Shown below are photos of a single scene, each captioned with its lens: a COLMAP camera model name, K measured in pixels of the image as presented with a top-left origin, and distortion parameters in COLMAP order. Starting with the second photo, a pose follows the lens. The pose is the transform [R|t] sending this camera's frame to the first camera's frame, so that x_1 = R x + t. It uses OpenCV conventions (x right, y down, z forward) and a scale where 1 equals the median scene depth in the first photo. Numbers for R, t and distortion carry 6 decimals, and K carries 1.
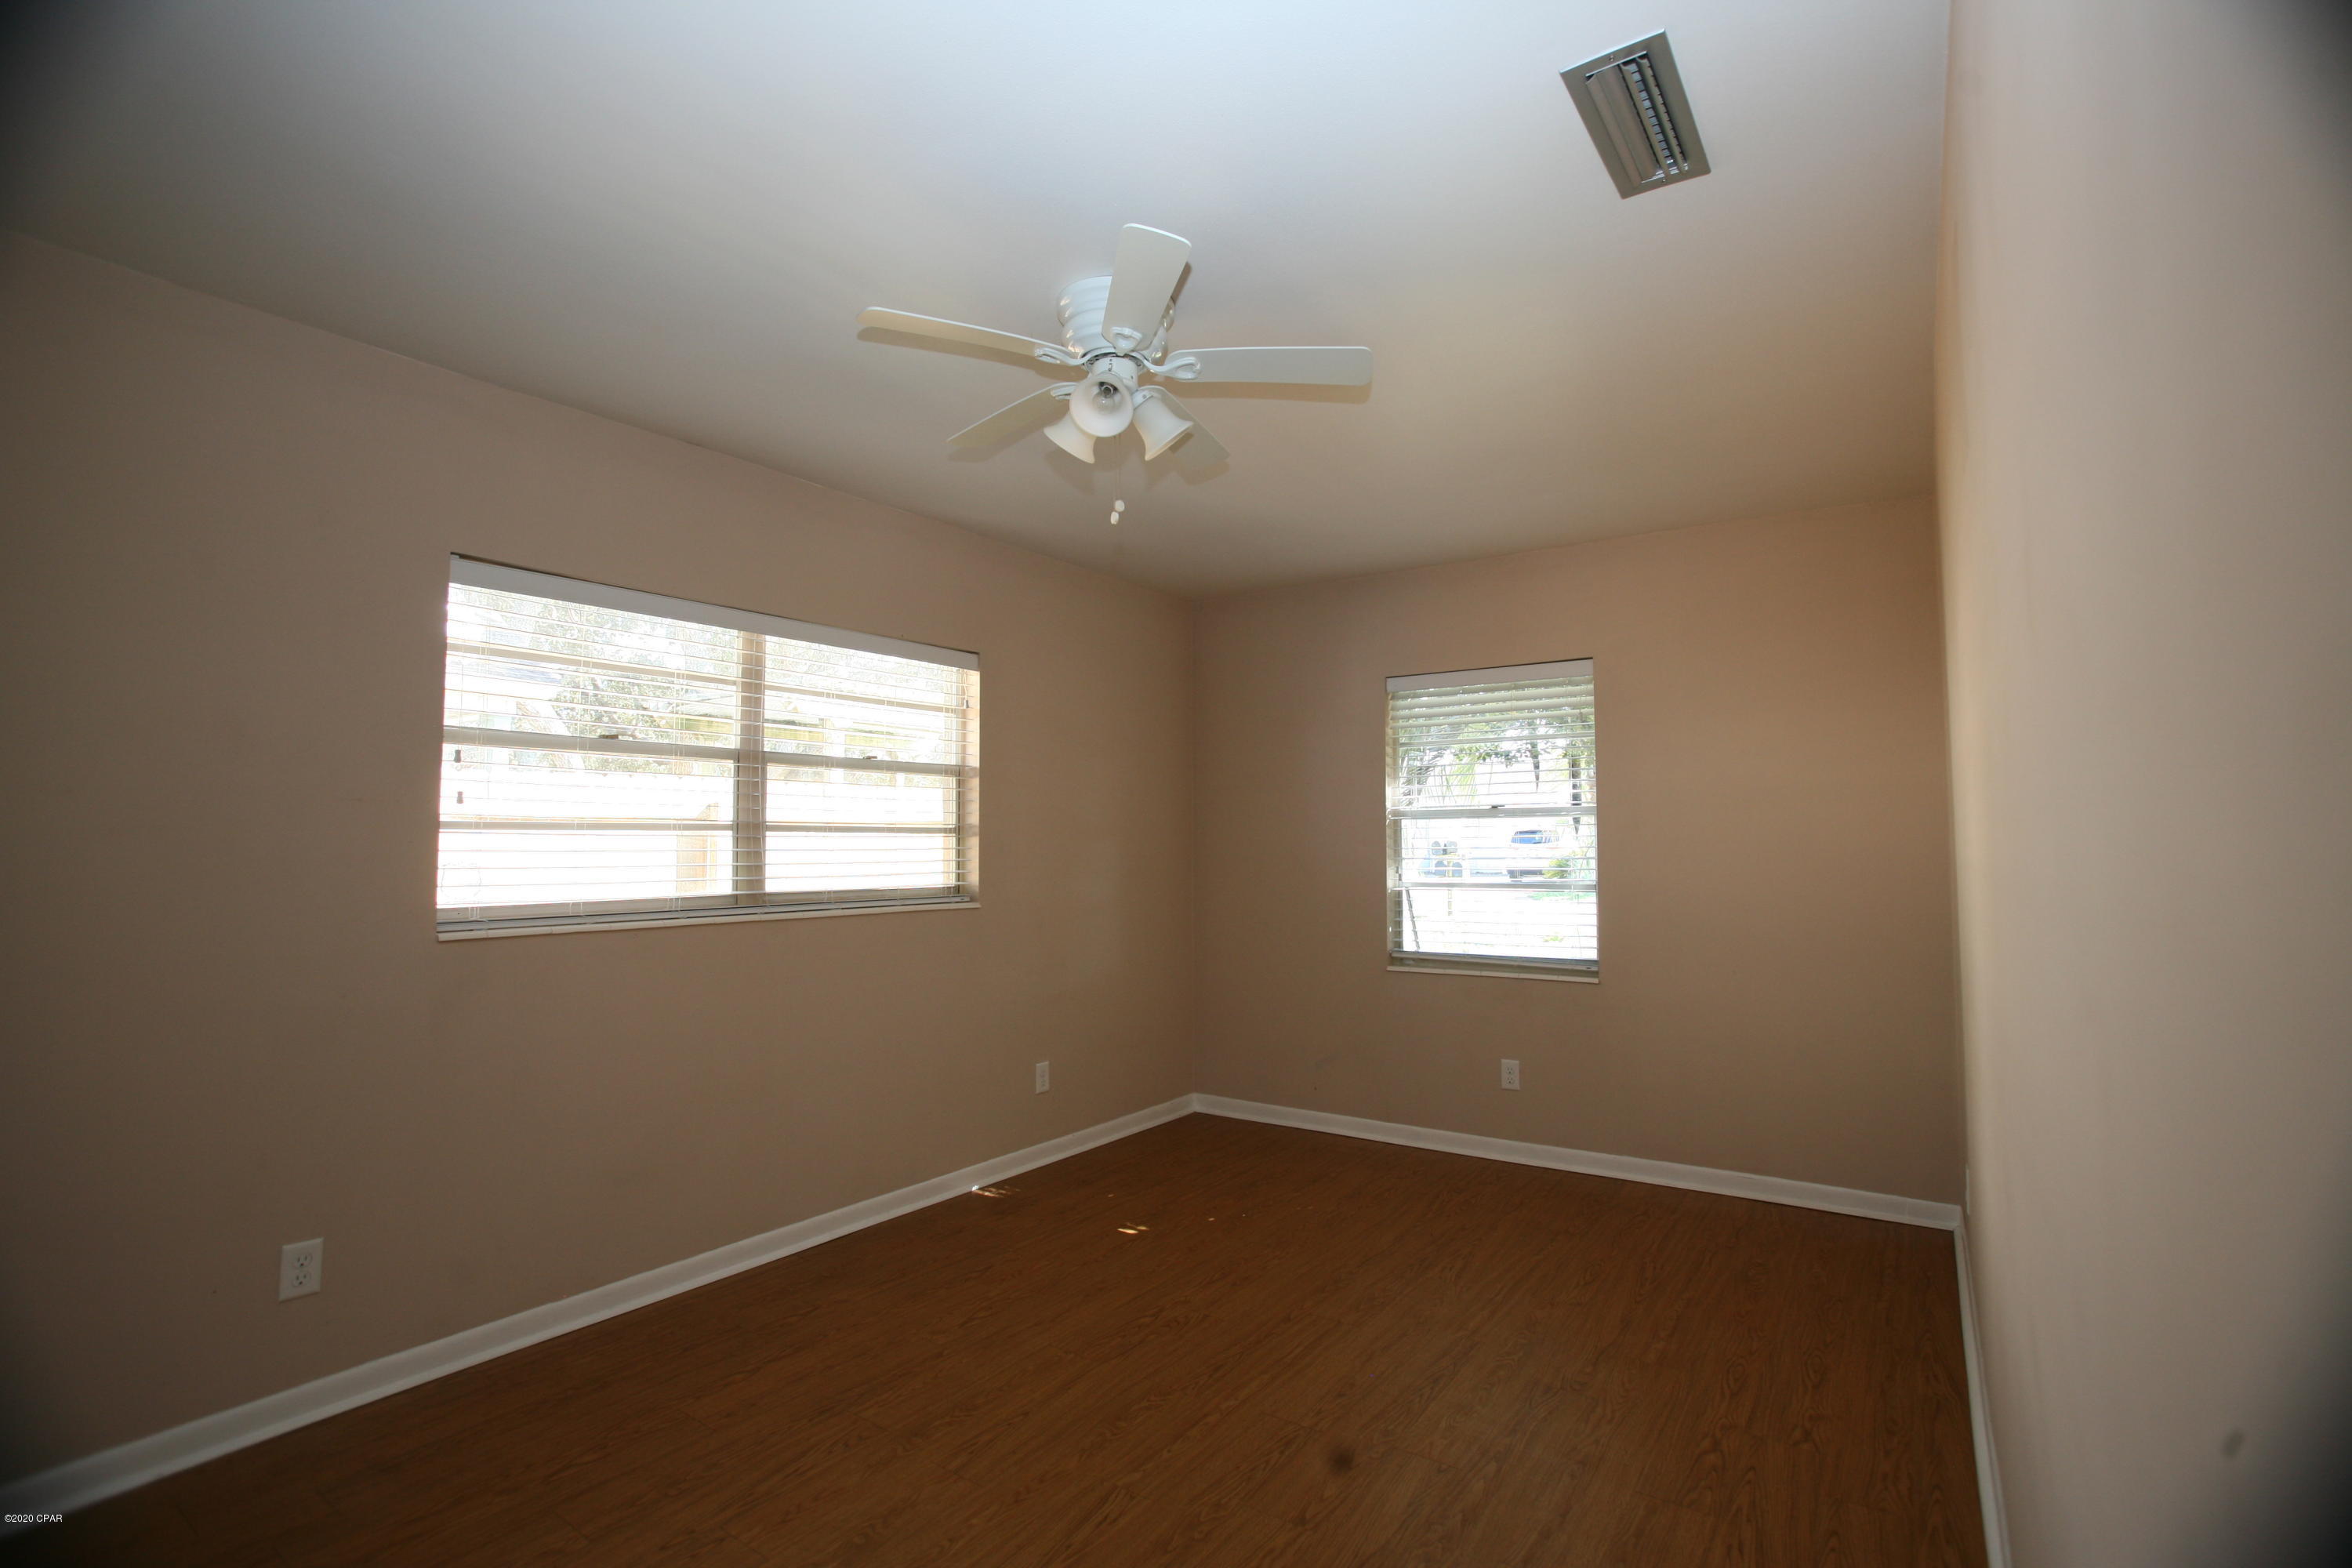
lens RADIAL K [[1084.5, 0, 1179.3], [0, 1084.5, 783.6], [0, 0, 1]] dist [-0.074055, 0.034020]
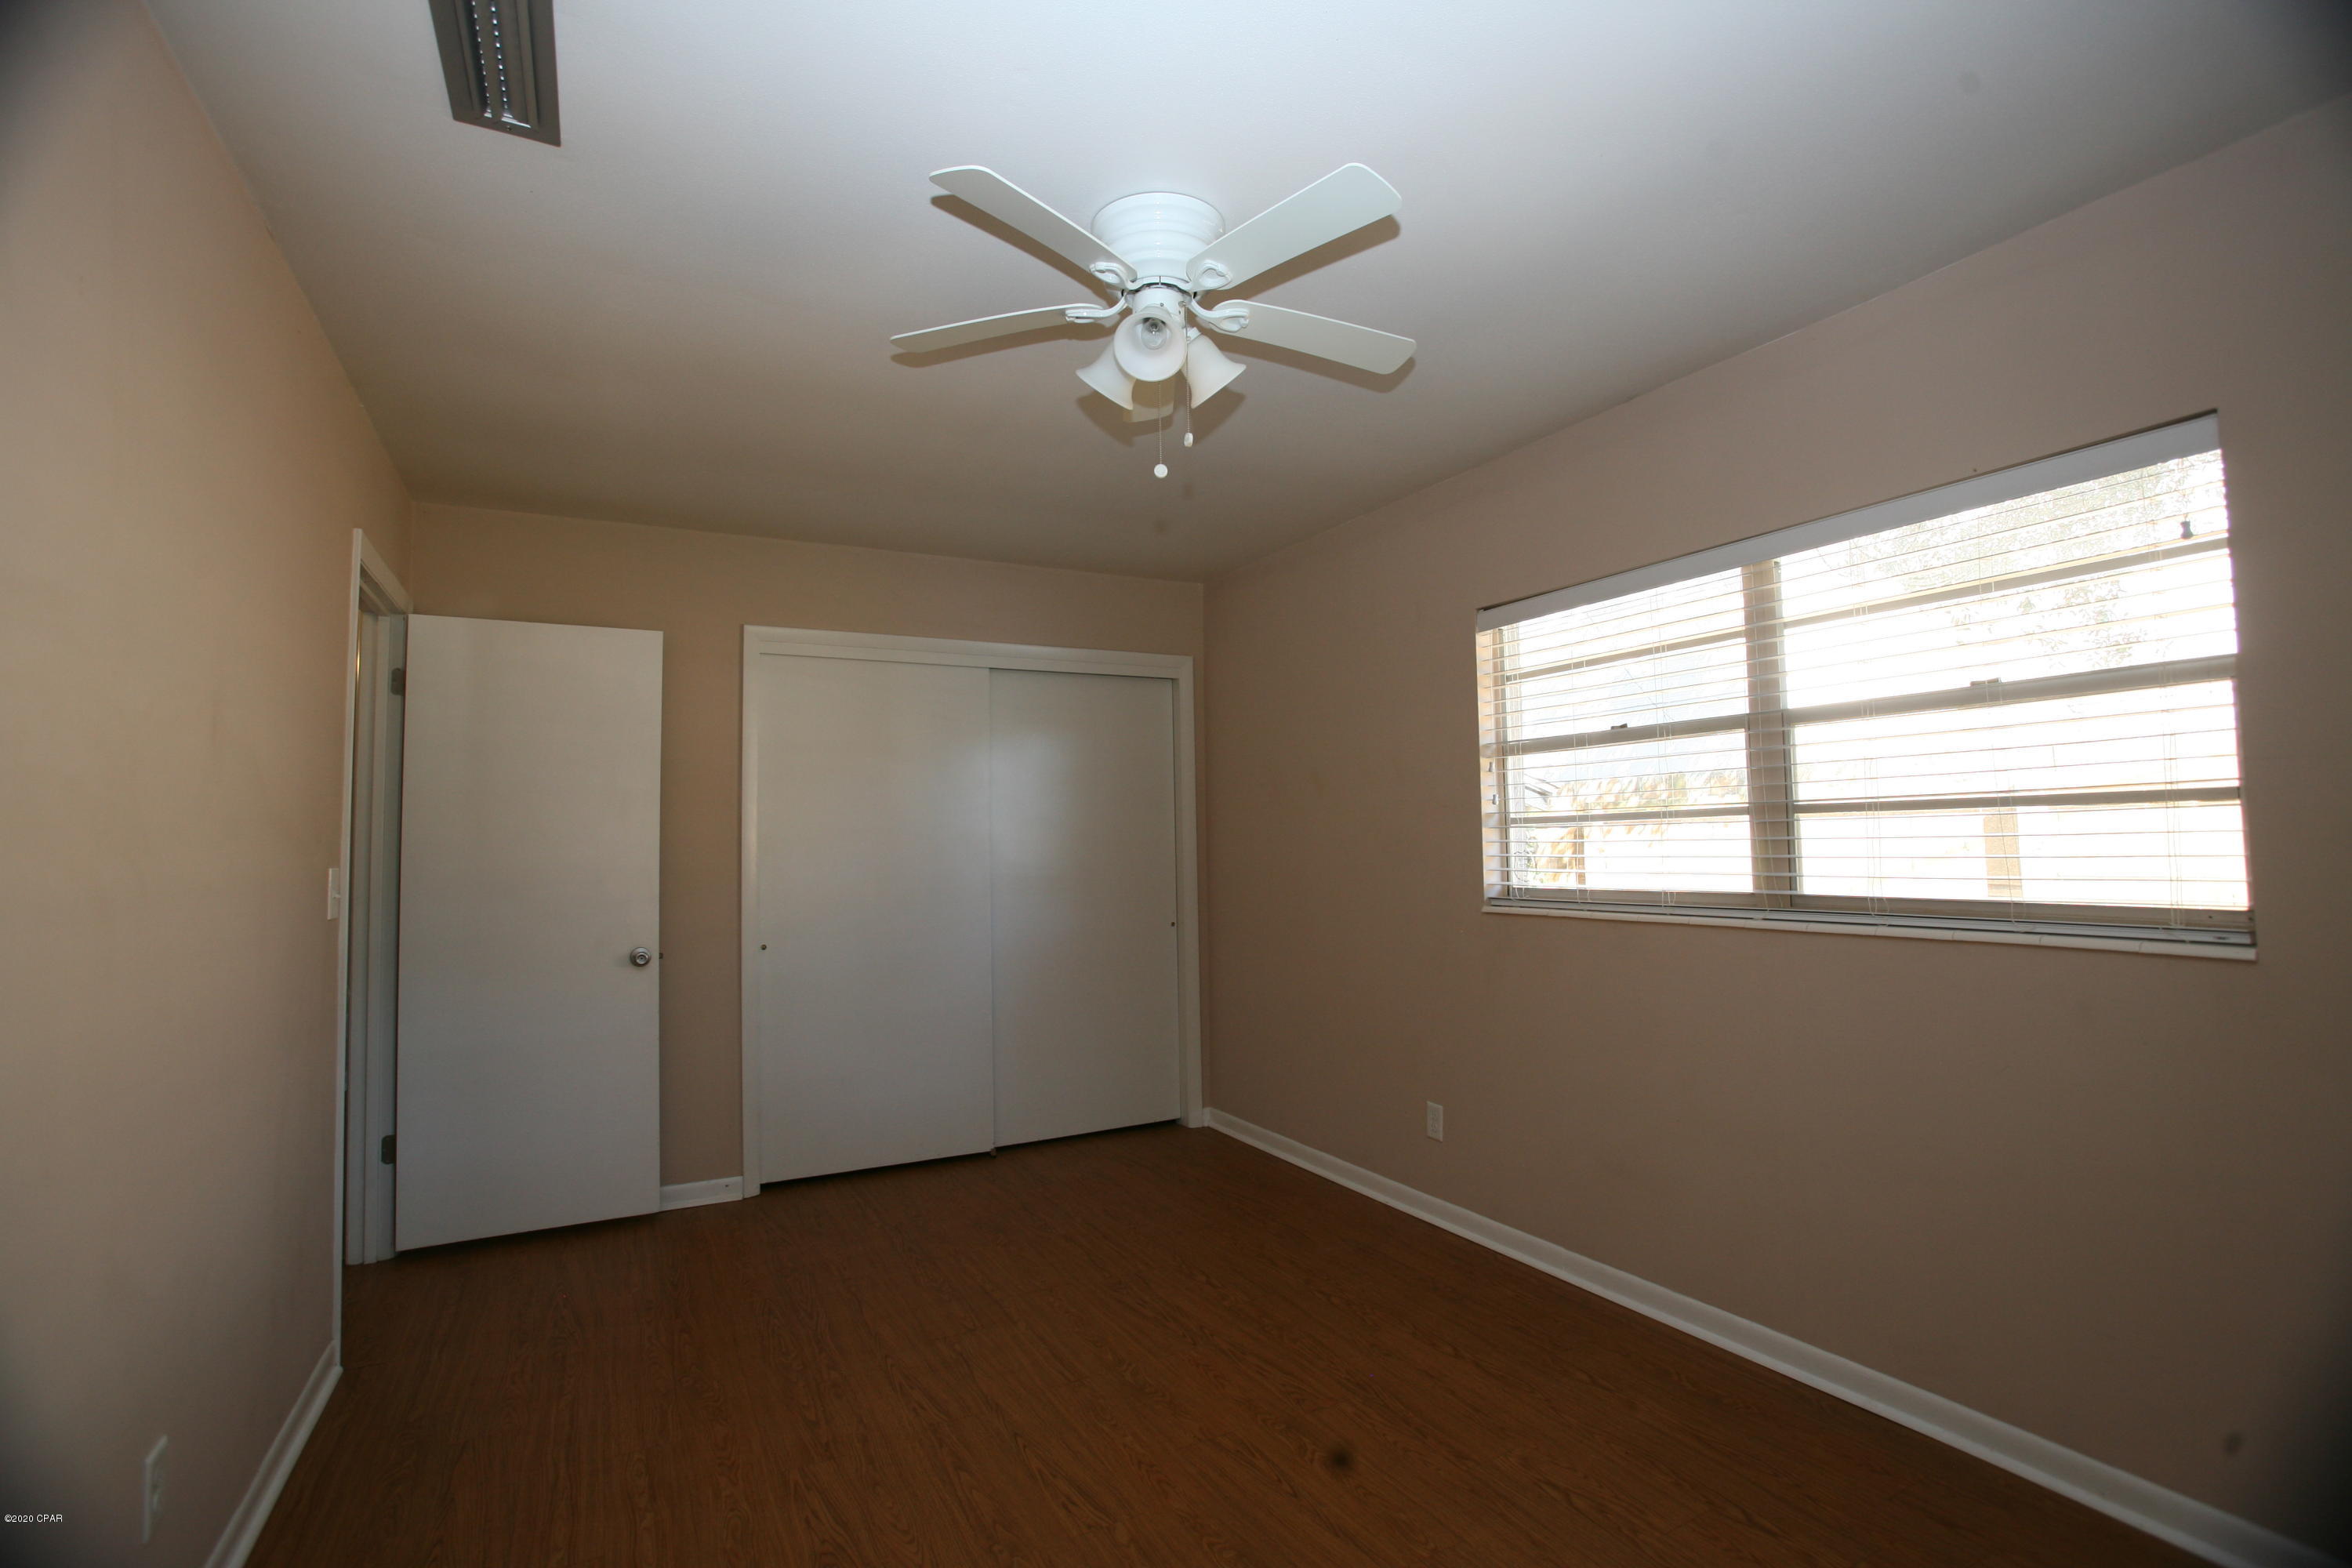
lens RADIAL K [[1084.5, 0, 1179.3], [0, 1084.5, 783.6], [0, 0, 1]] dist [-0.074055, 0.034020]
pose [[-0.449587, -0.036812, -0.892478, 0.496904], [0.069358, 0.994695, -0.075968, 0.051249], [0.890540, -0.096055, -0.444648, 0.970914]]
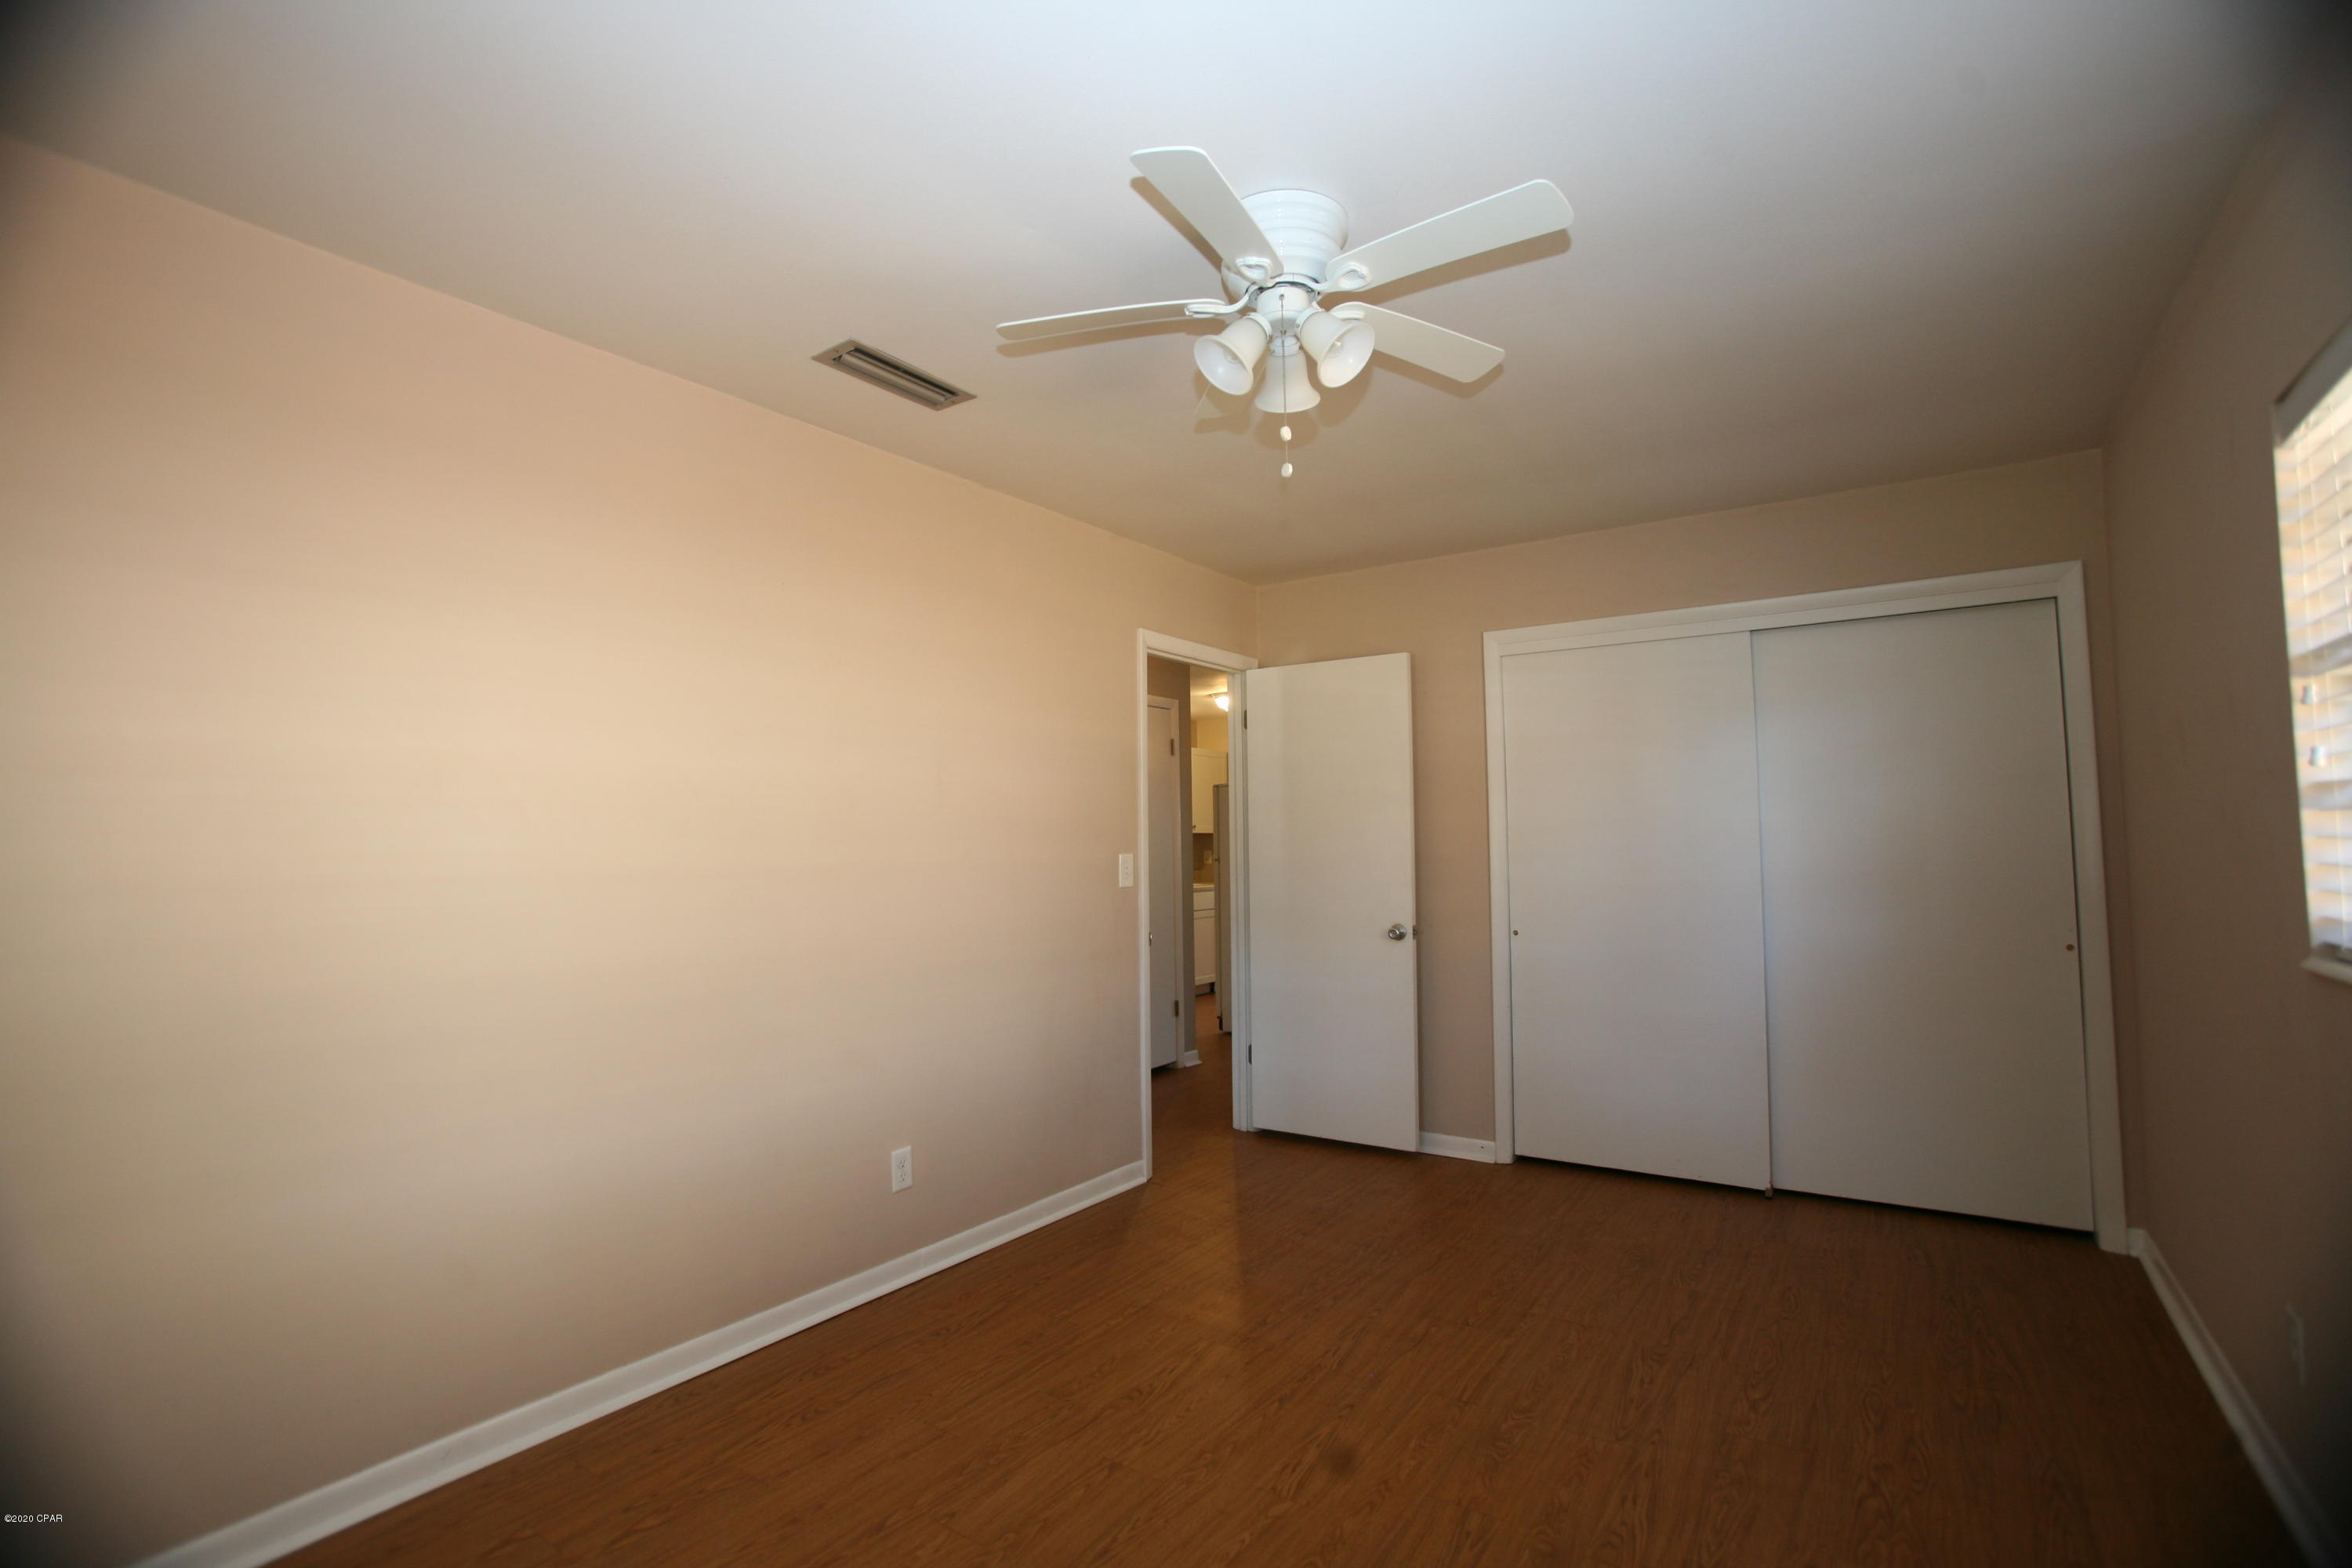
lens RADIAL K [[1084.5, 0, 1179.3], [0, 1084.5, 783.6], [0, 0, 1]] dist [-0.074055, 0.034020]
pose [[-0.999864, 0.016246, 0.002952, 0.008415], [0.015809, 0.993492, -0.112798, 0.072824], [-0.004765, -0.112736, -0.993614, 1.303340]]
